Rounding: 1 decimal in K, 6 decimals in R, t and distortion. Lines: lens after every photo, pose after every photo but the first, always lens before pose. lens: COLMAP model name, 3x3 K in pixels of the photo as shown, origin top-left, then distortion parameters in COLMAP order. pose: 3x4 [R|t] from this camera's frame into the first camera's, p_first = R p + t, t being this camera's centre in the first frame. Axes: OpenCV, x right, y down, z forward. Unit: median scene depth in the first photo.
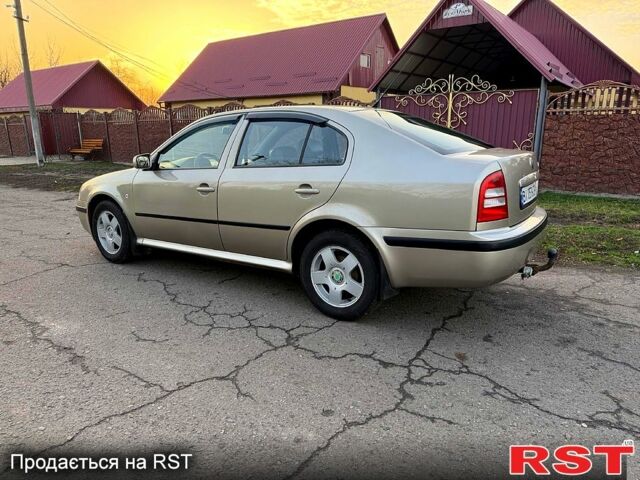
lens RADIAL K [[455.8, 0, 323.0], [0, 455.8, 239.6], [0, 0, 1]] dist [0.098464, -0.171761]
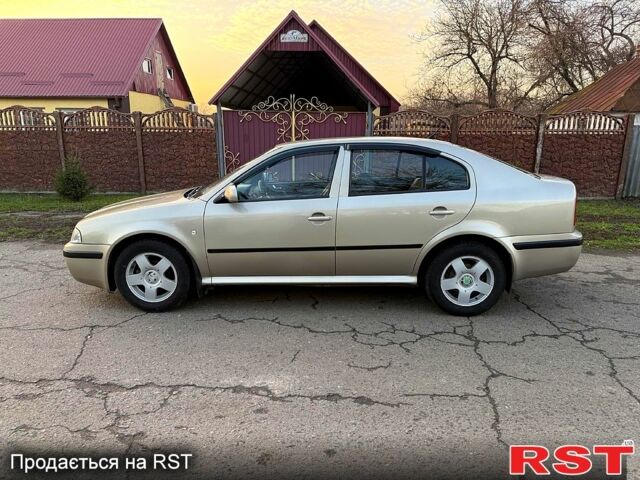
lens RADIAL K [[455.8, 0, 323.0], [0, 455.8, 239.6], [0, 0, 1]] dist [0.098464, -0.171761]
pose [[0.838560, -0.105545, 0.534488, -0.799805], [0.111765, 0.993516, 0.020840, -0.082617], [-0.533222, 0.042262, 0.844919, 0.143443]]
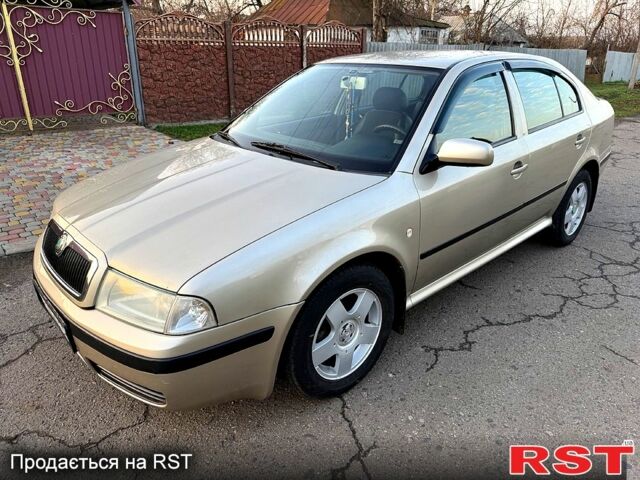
lens RADIAL K [[466.6, 0, 333.5], [0, 466.6, 224.3], [0, 0, 1]] dist [0.003818, -0.000952]
pose [[0.216404, -0.329232, 0.919117, -1.047292], [0.208408, 0.935304, 0.285960, -0.304008], [-0.953800, 0.129668, 0.271018, 1.091002]]
